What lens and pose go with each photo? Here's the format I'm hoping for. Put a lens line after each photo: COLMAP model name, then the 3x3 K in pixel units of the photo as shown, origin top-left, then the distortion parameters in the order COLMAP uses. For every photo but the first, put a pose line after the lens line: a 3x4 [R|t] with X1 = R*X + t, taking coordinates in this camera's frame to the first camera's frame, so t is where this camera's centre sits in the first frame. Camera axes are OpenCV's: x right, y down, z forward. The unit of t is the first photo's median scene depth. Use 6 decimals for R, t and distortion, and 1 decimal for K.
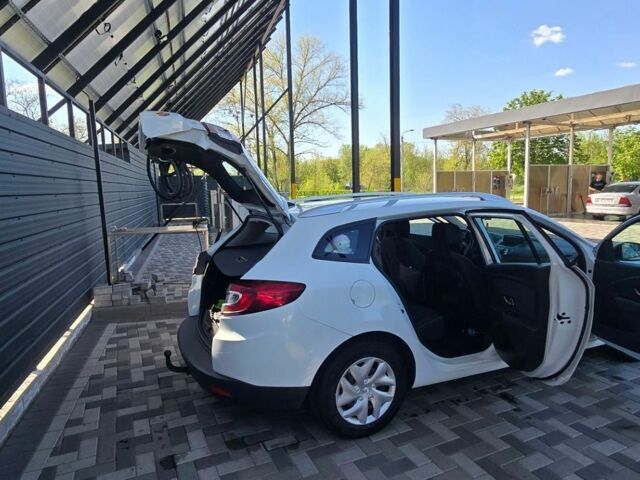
lens RADIAL K [[416.5, 0, 320.0], [0, 416.5, 240.0], [0, 0, 1]] dist [-0.000758, -0.003316]
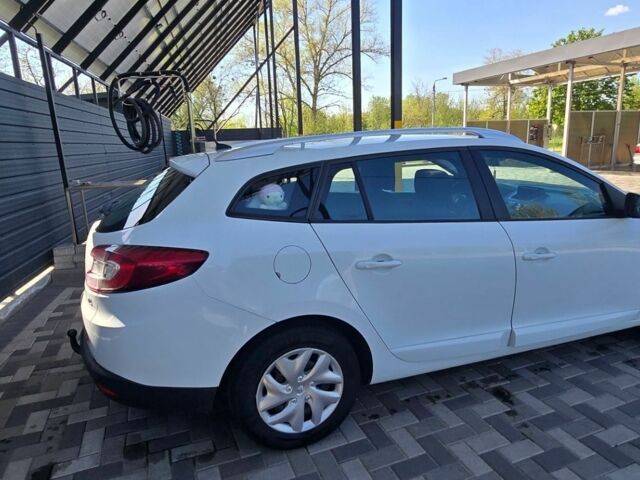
lens RADIAL K [[416.5, 0, 320.0], [0, 416.5, 240.0], [0, 0, 1]] dist [-0.000758, -0.003316]
pose [[0.997361, 0.003350, -0.072525, 0.155488], [0.004119, 0.994715, 0.102592, 0.008916], [0.072485, -0.102620, 0.992076, 0.216561]]
